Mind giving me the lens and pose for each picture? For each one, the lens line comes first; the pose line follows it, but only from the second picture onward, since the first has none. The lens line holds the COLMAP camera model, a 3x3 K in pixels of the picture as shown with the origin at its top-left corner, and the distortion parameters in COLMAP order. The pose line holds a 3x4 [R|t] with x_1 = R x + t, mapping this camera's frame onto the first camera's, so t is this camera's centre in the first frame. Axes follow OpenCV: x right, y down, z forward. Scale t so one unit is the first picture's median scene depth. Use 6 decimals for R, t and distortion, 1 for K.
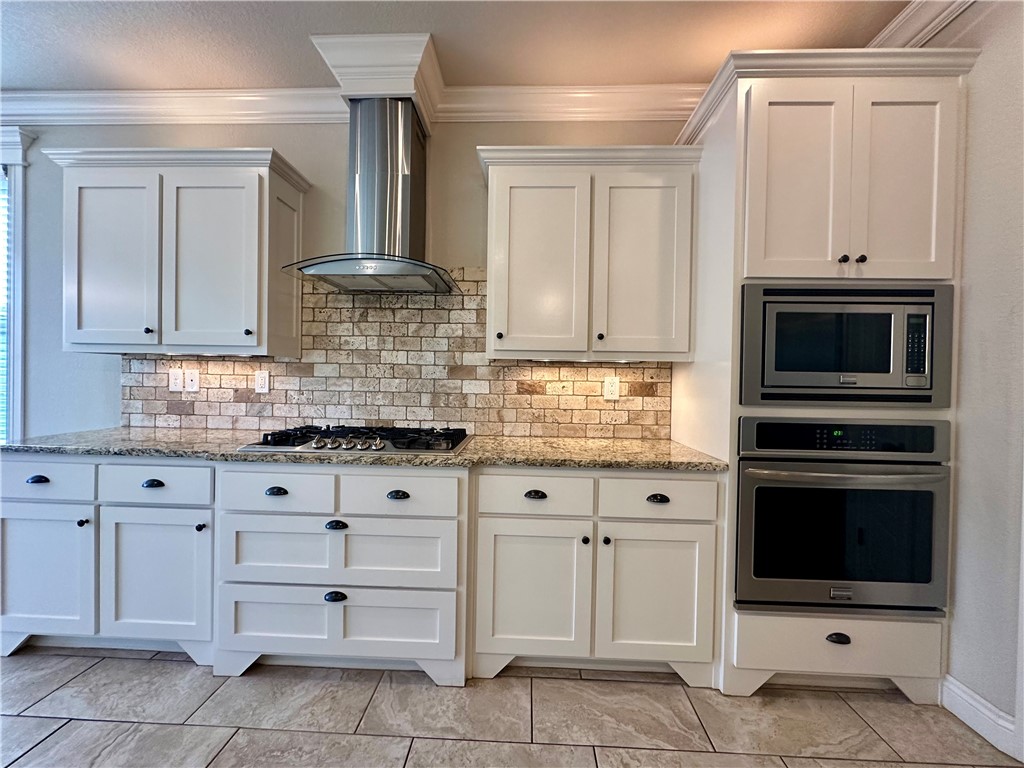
lens RADIAL K [[406.2, 0, 510.6], [0, 406.2, 385.4], [0, 0, 1]] dist [-0.005160, 0.000710]
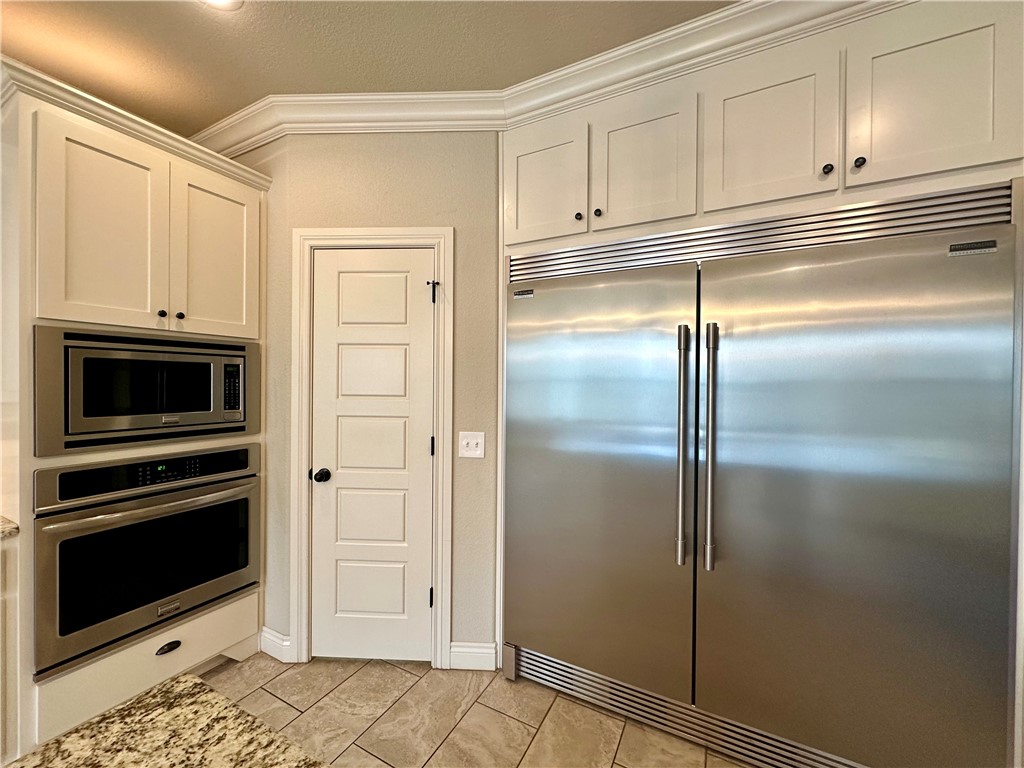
lens RADIAL K [[406.2, 0, 510.3], [0, 406.2, 386.4], [0, 0, 1]] dist [-0.005160, 0.000710]
pose [[0.433978, -0.021459, 0.900668, 0.217048], [0.009958, 0.999769, 0.019022, -0.116911], [-0.900868, 0.000713, 0.434092, -0.349679]]
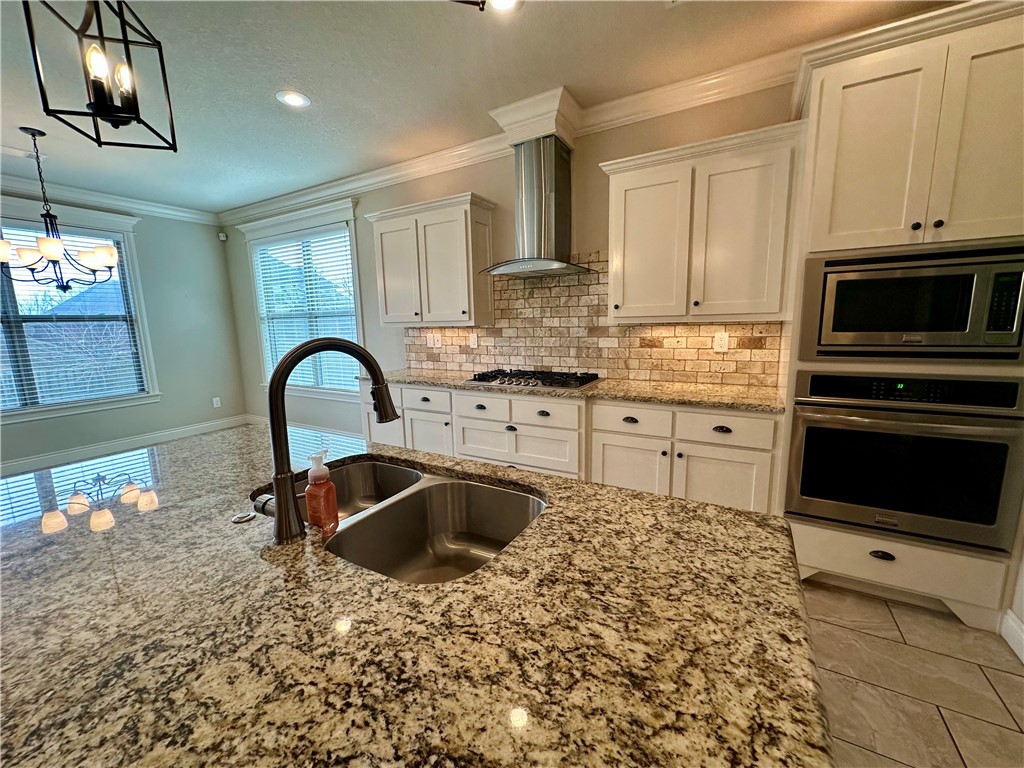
lens RADIAL K [[406.2, 0, 513.8], [0, 406.2, 384.1], [0, 0, 1]] dist [-0.005160, 0.000710]
pose [[0.886049, 0.034033, -0.462340, 0.372382], [0.032204, 0.990374, 0.134619, -0.072091], [0.462471, -0.134168, 0.876424, -0.477710]]
